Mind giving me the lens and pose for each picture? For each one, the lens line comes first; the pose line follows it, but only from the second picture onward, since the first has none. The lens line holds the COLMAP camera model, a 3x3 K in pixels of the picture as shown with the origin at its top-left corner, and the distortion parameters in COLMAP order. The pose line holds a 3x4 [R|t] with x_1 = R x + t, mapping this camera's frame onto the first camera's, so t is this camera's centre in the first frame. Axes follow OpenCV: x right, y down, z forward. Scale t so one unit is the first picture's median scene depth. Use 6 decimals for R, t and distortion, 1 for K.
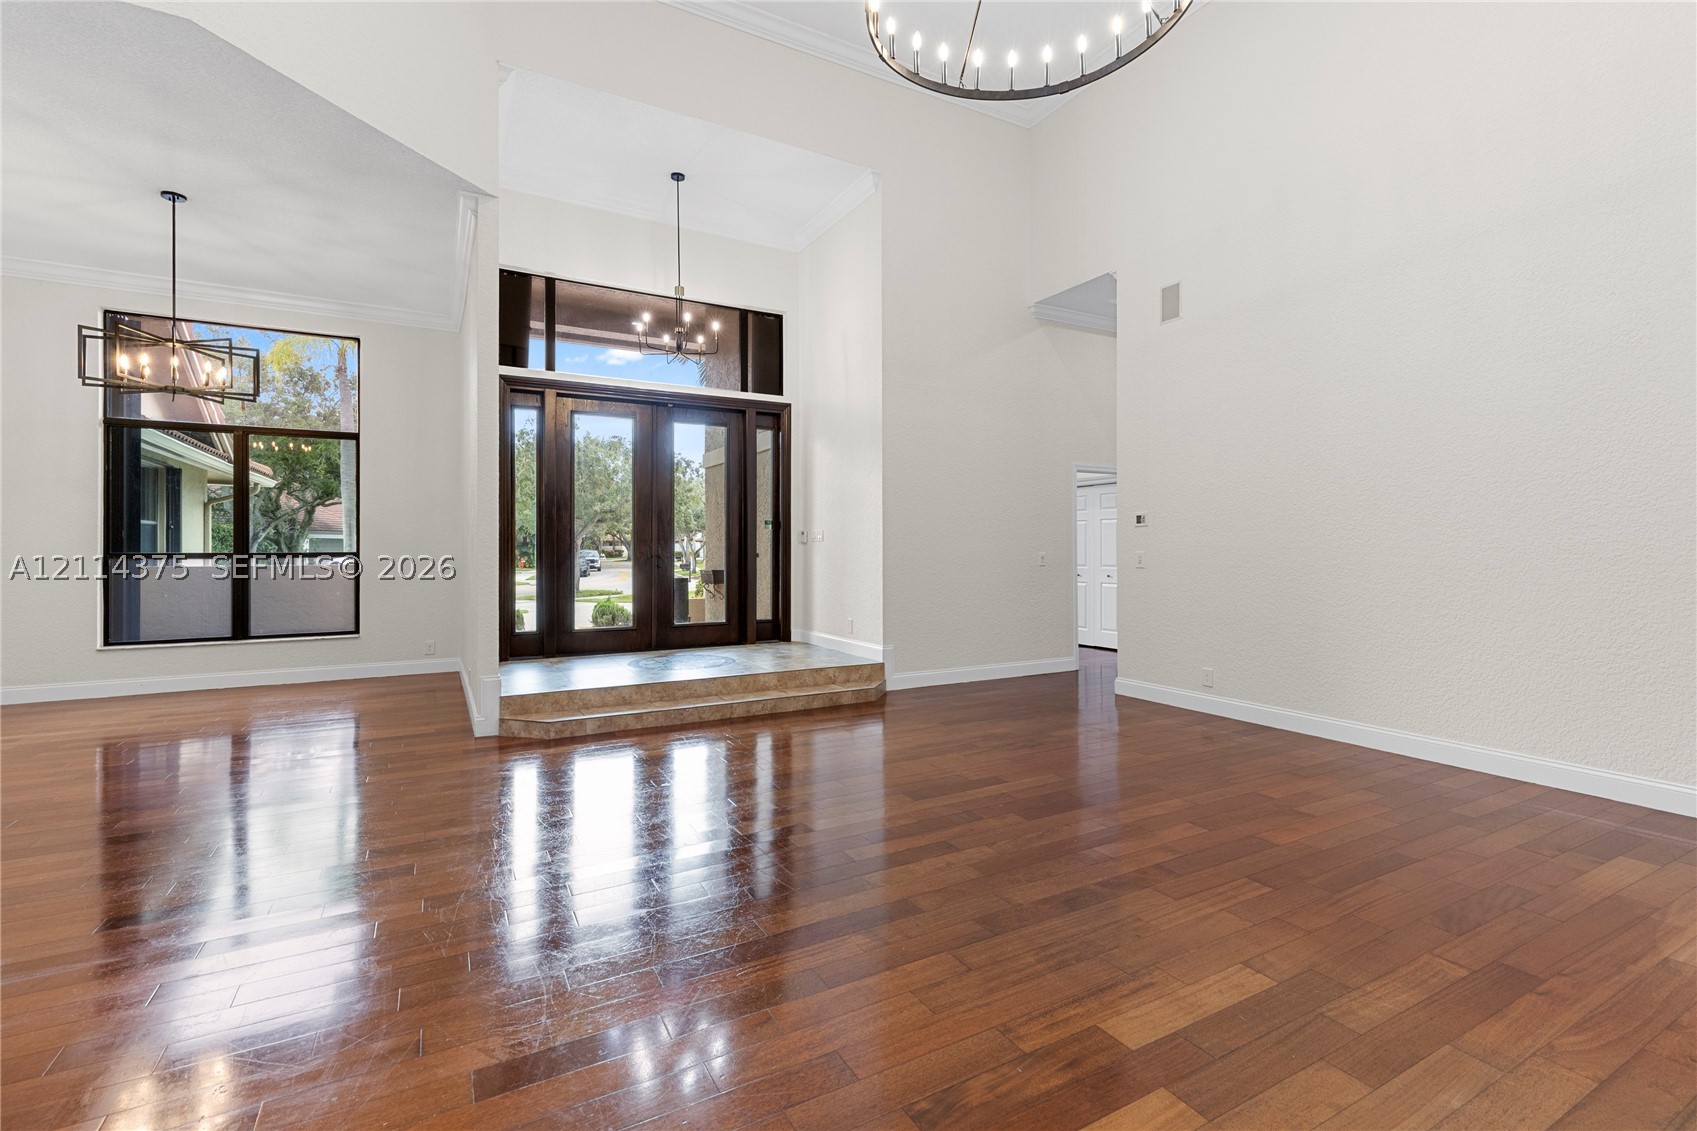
lens RADIAL K [[761.7, 0, 868.9], [0, 761.7, 543.7], [0, 0, 1]] dist [0.005493, -0.000734]
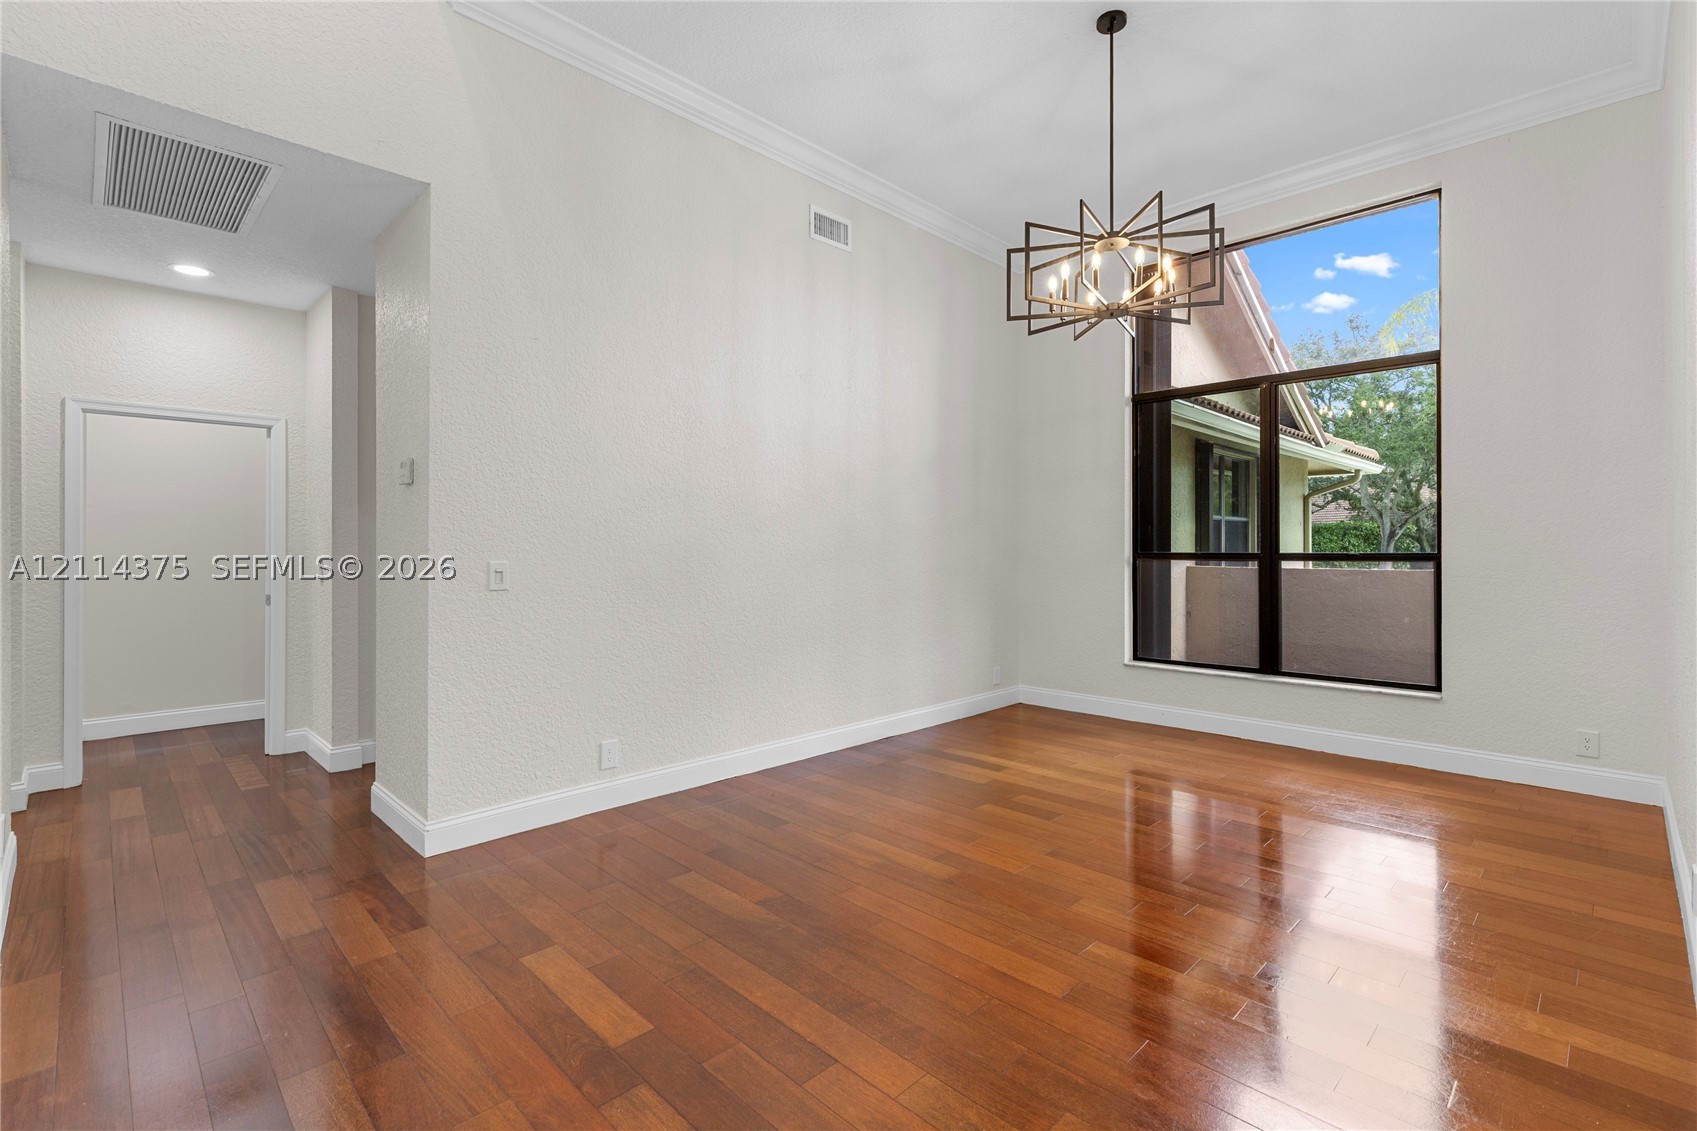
lens RADIAL K [[761.7, 0, 868.9], [0, 761.7, 543.7], [0, 0, 1]] dist [0.005493, -0.000734]
pose [[0.266498, -0.005342, -0.963821, -0.241350], [0.007765, 0.999964, -0.003395, 0.003492], [0.963804, -0.006580, 0.266530, 0.461810]]
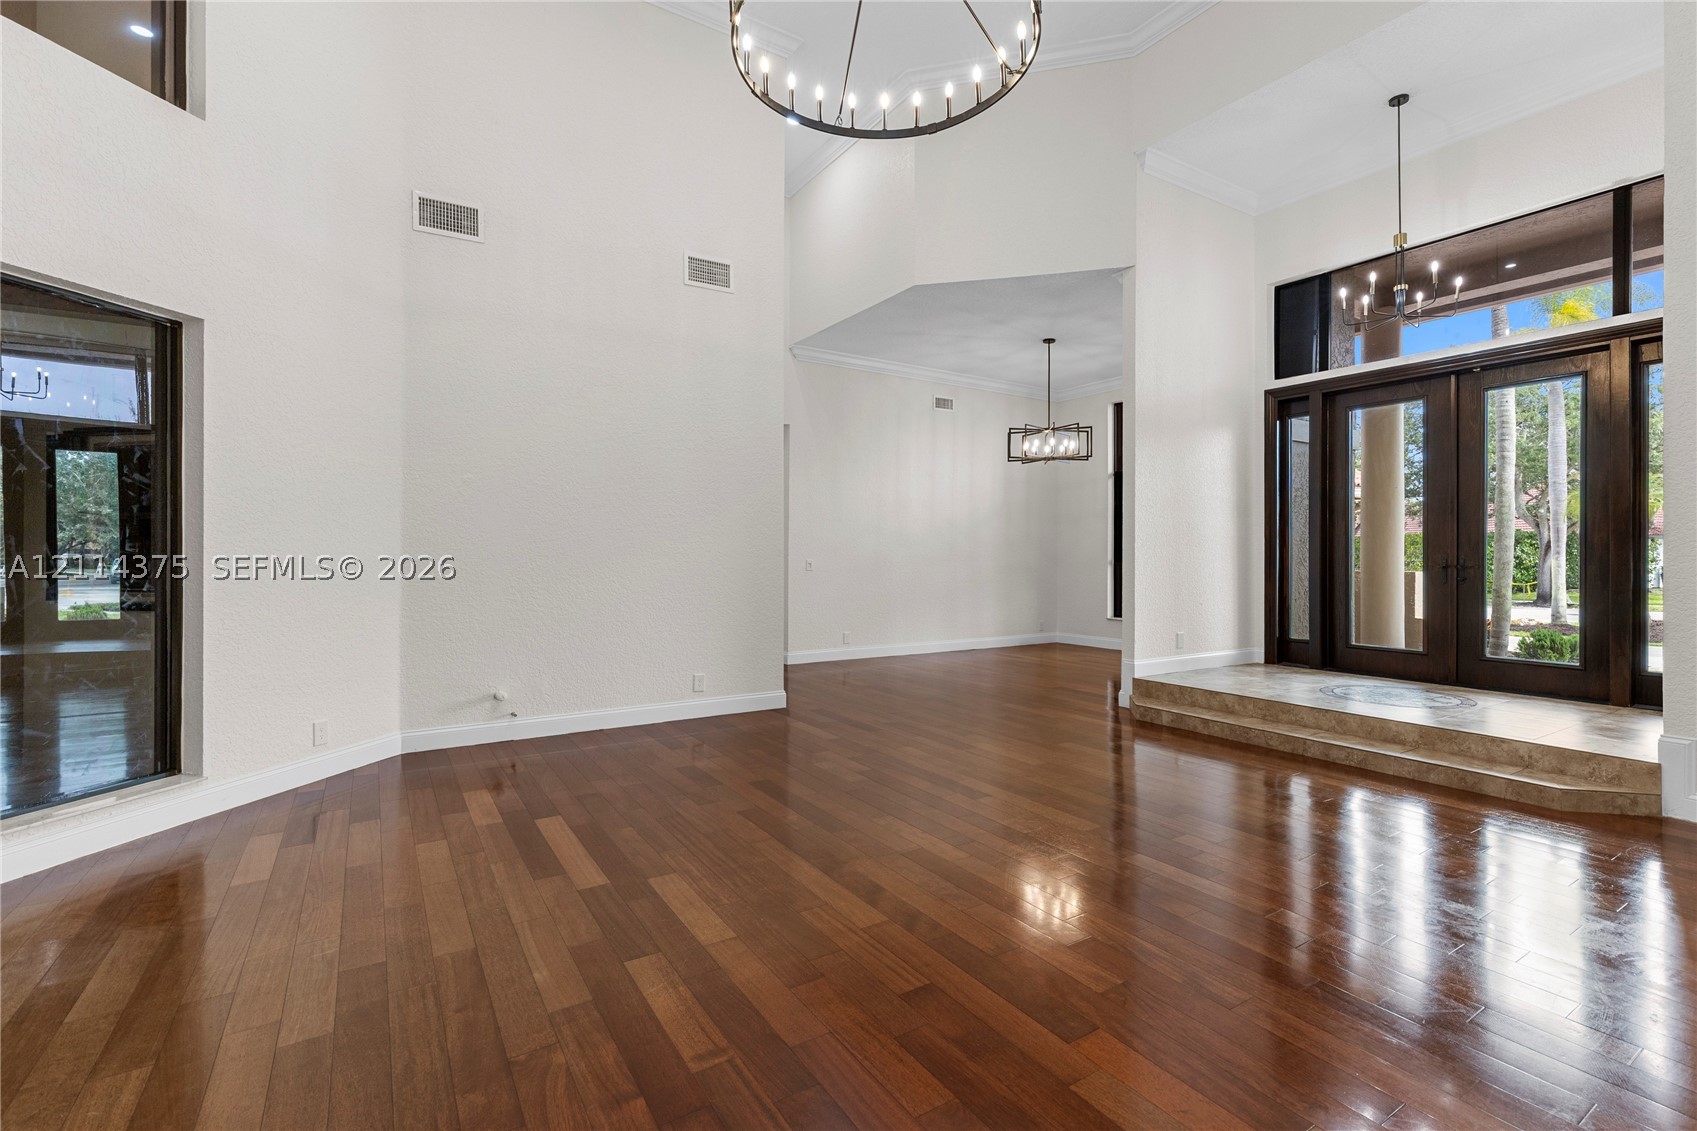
lens RADIAL K [[774.8, 0, 864.5], [0, 774.8, 556.9], [0, 0, 1]] dist [0.003570, 0.000137]
pose [[0.054860, 0.002147, -0.998492, 0.543948], [0.000665, 0.999997, 0.002187, 0.003891], [0.998494, -0.000784, 0.054859, 0.382970]]
